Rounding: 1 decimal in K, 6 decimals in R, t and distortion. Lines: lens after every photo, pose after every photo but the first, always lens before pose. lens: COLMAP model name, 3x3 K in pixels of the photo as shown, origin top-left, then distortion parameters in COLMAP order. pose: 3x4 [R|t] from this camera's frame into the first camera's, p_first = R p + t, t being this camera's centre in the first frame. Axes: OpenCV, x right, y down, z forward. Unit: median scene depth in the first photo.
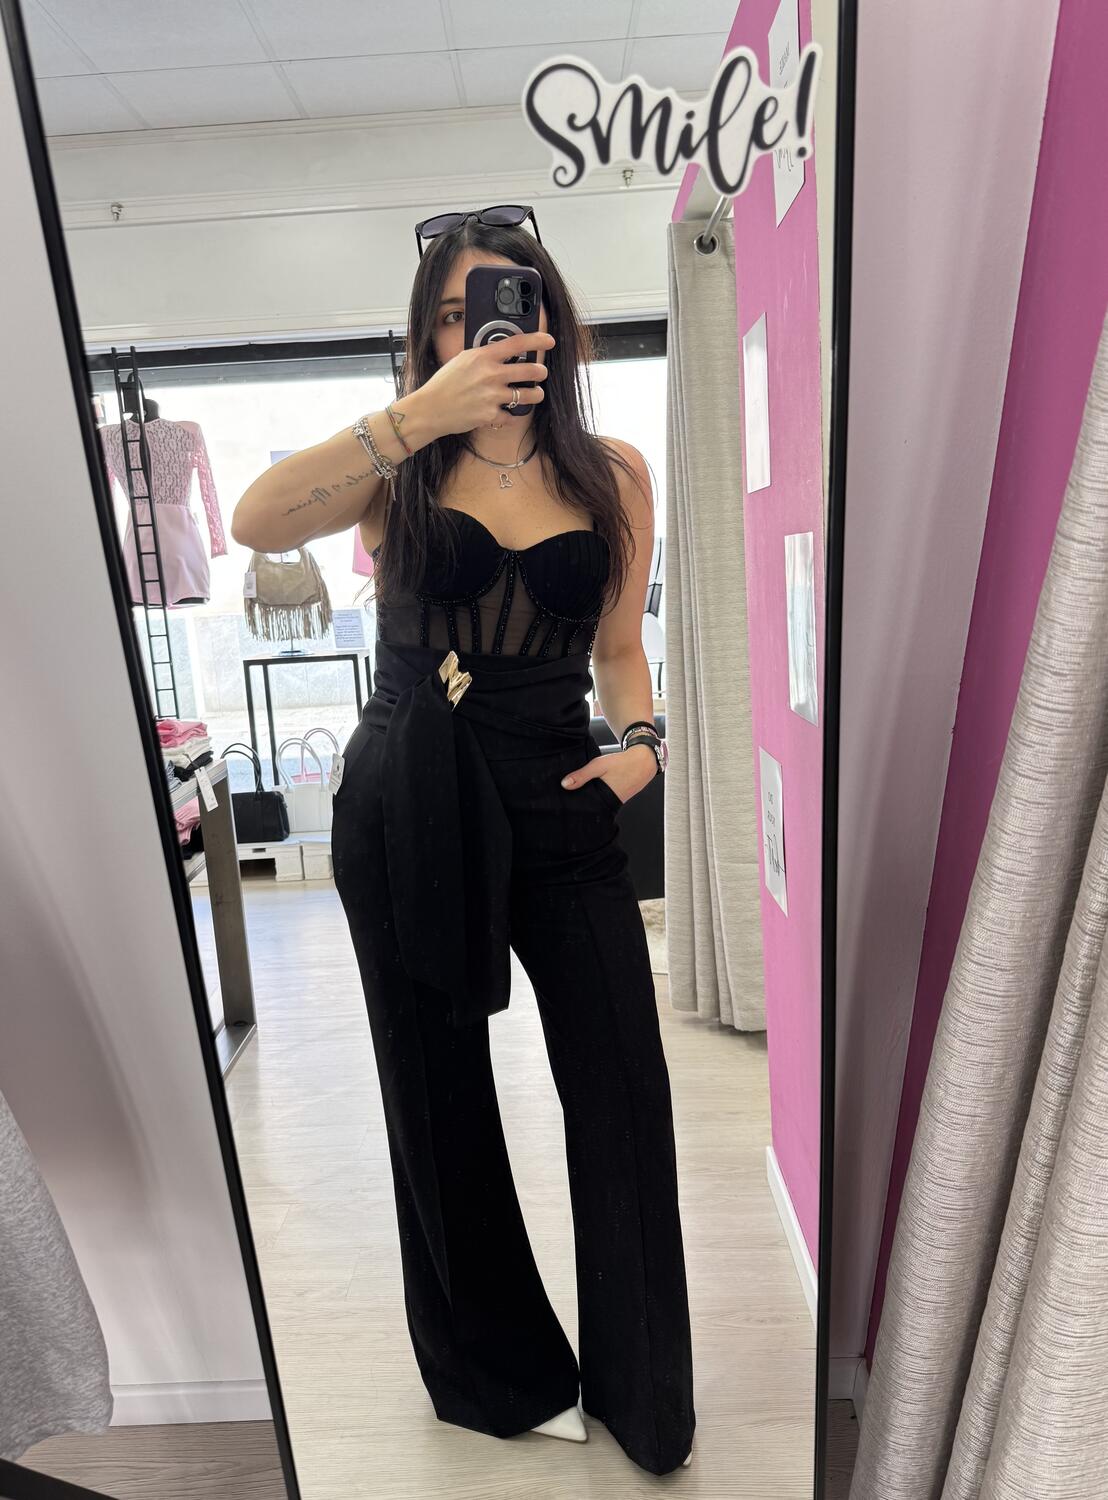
lens RADIAL K [[1206.9, 0, 545.4], [0, 1206.9, 730.2], [0, 0, 1]] dist [0.039323, -0.055359]
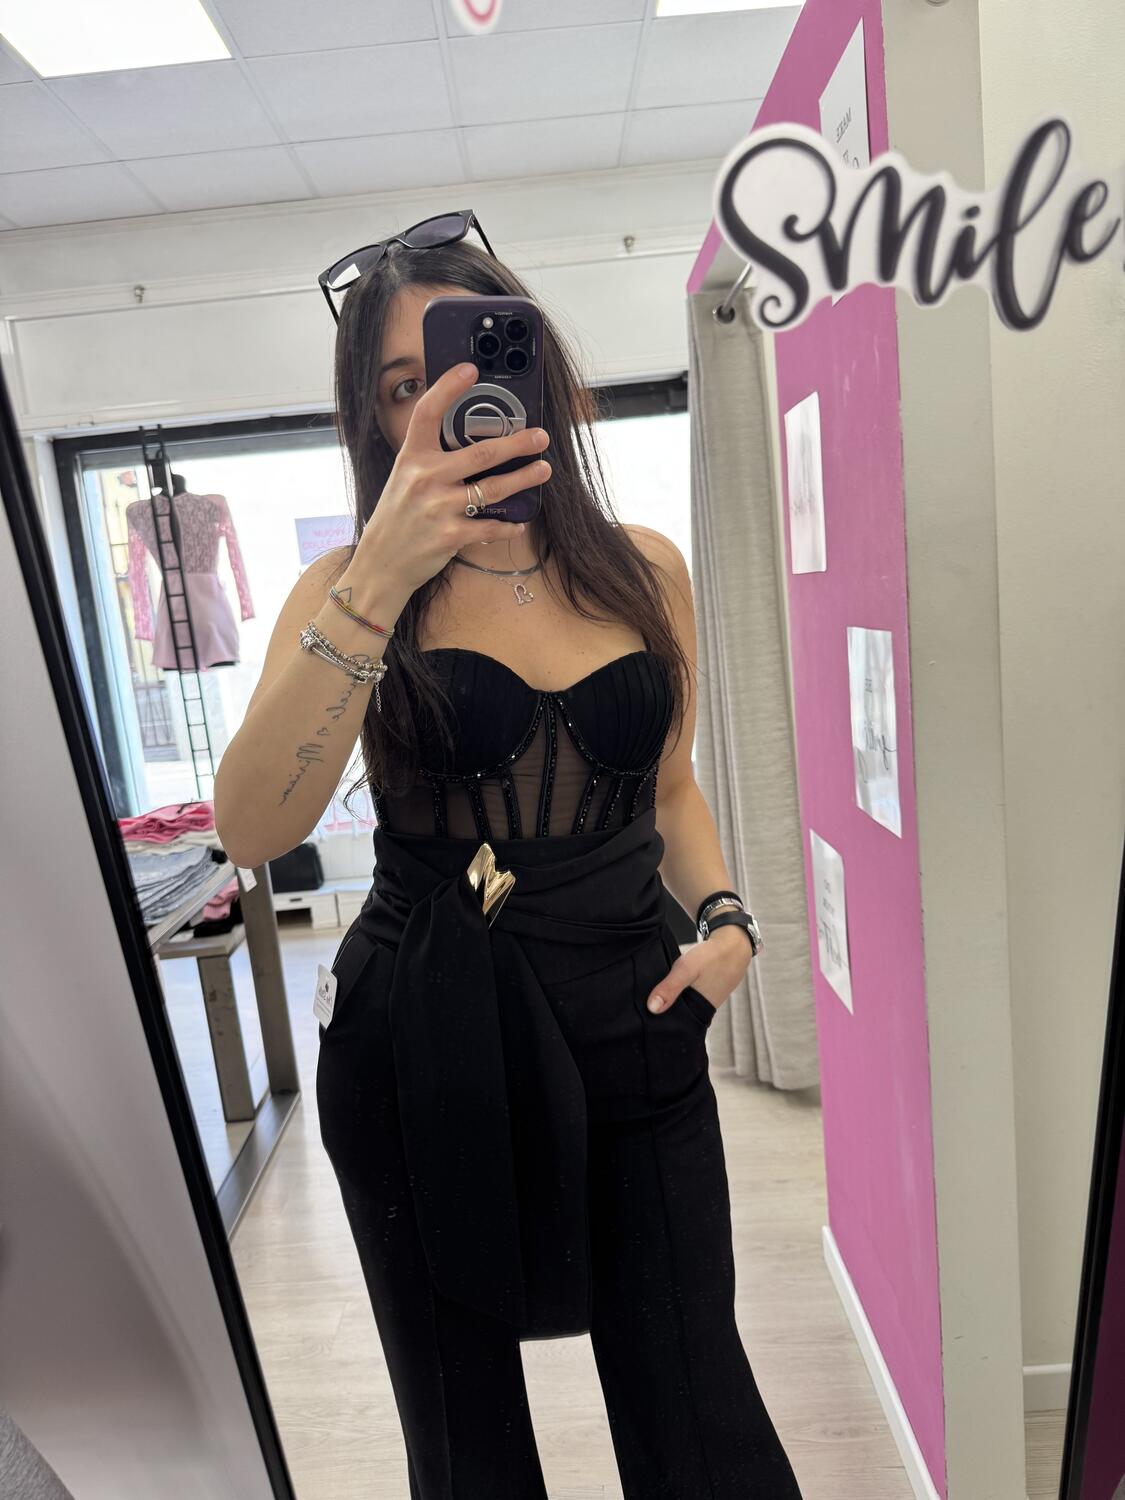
lens RADIAL K [[1087.6, 0, 555.4], [0, 1087.6, 755.4], [0, 0, 1]] dist [0.032458, -0.043466]
pose [[0.999463, -0.031942, 0.007277, -0.034923], [0.031868, 0.999442, 0.009999, -0.065514], [-0.007592, -0.009762, 0.999924, 0.124988]]
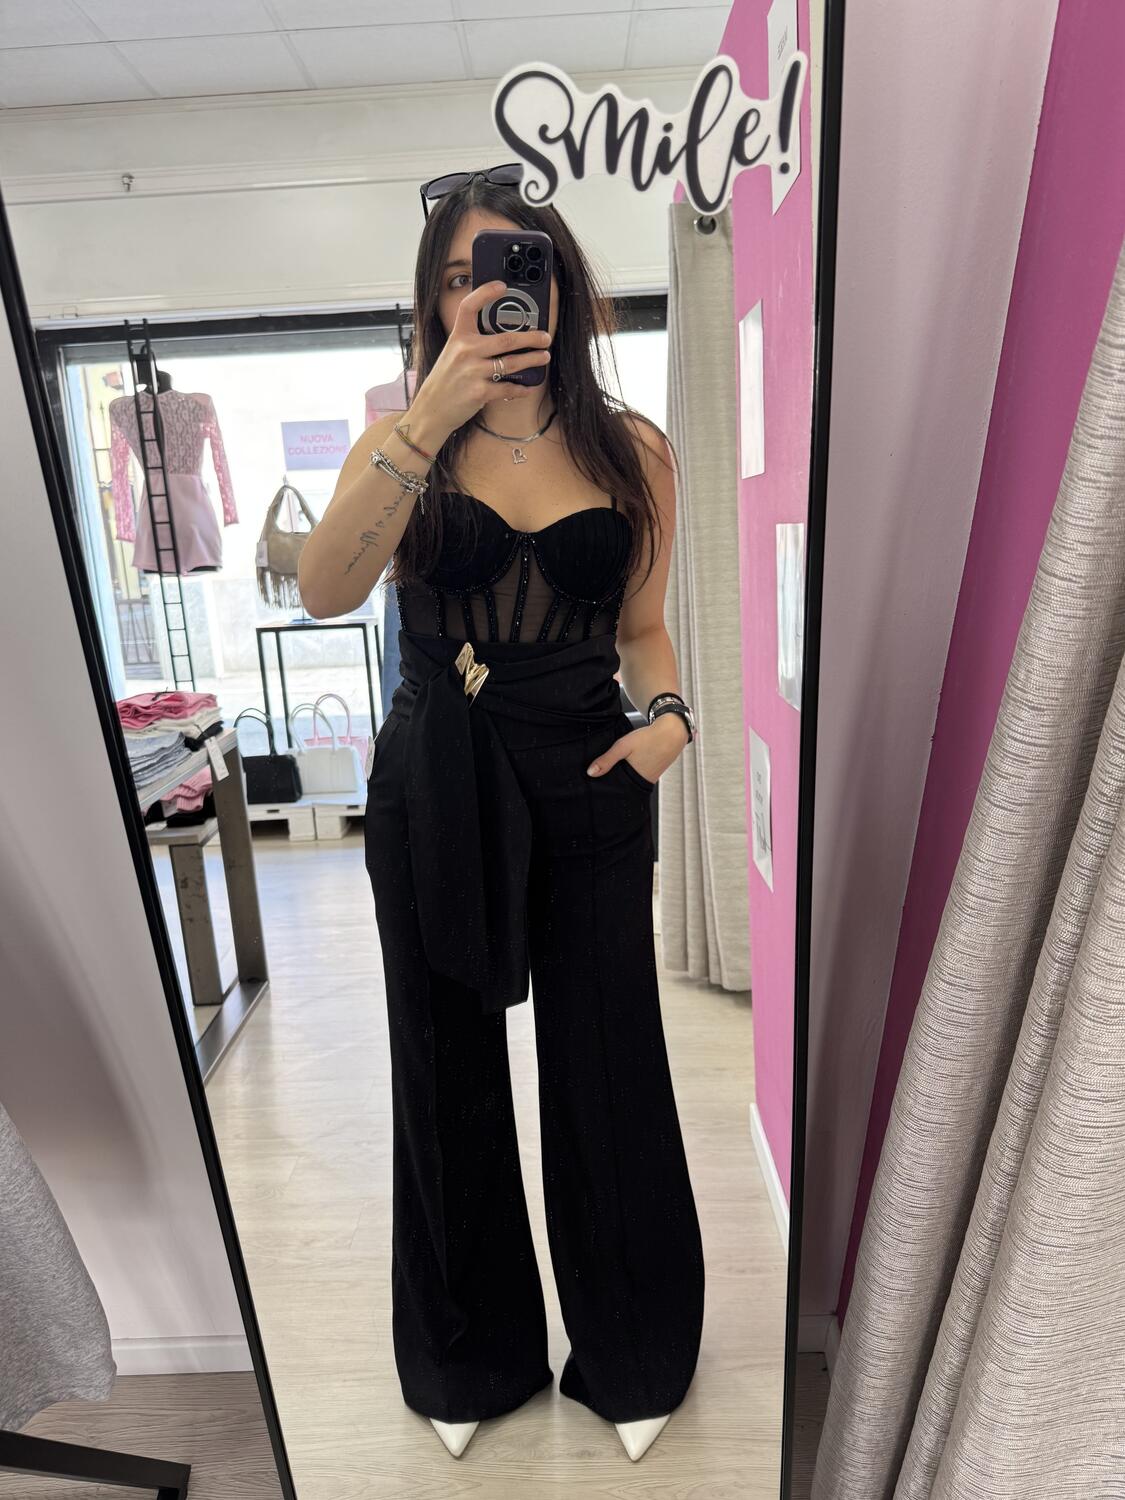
lens RADIAL K [[1147.5, 0, 561.9], [0, 1147.5, 754.1], [0, 0, 1]] dist [0.037841, -0.059654]
pose [[0.999950, 0.005850, 0.008099, 0.009451], [-0.006312, 0.998279, 0.058297, -0.020383], [-0.007744, -0.058345, 0.998266, 0.020387]]
